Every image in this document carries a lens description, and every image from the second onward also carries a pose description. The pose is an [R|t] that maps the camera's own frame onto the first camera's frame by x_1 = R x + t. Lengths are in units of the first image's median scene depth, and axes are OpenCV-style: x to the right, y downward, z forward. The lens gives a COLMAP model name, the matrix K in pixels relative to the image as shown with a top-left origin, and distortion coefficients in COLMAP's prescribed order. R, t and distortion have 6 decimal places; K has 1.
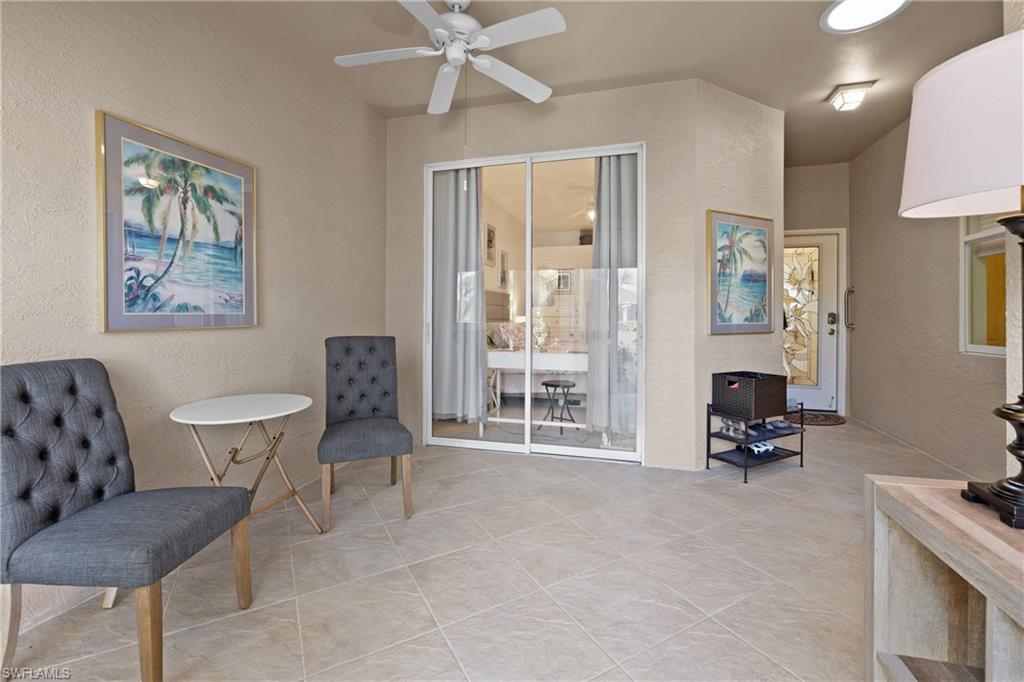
lens RADIAL K [[448.1, 0, 527.9], [0, 448.1, 320.1], [0, 0, 1]] dist [0.000863, 0.000094]
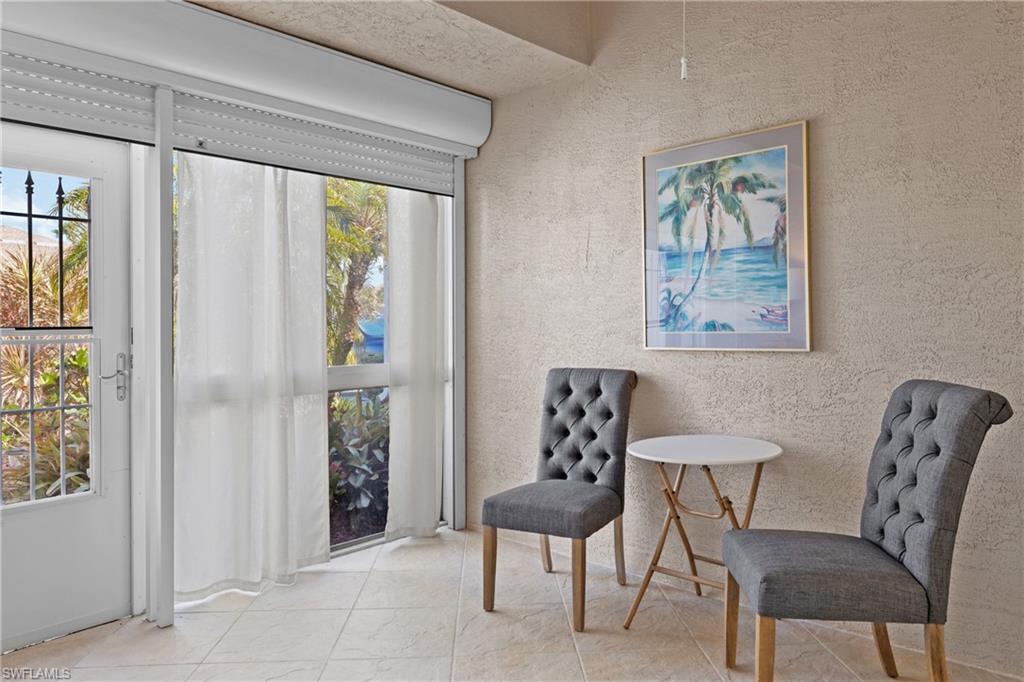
lens RADIAL K [[675.4, 0, 513.0], [0, 675.4, 333.1], [0, 0, 1]] dist [-0.003847, -0.000155]
pose [[-0.477606, 0.004613, -0.878562, 0.608127], [-0.010361, 0.999887, 0.010883, -0.024266], [0.878513, 0.014301, -0.477504, 1.298767]]
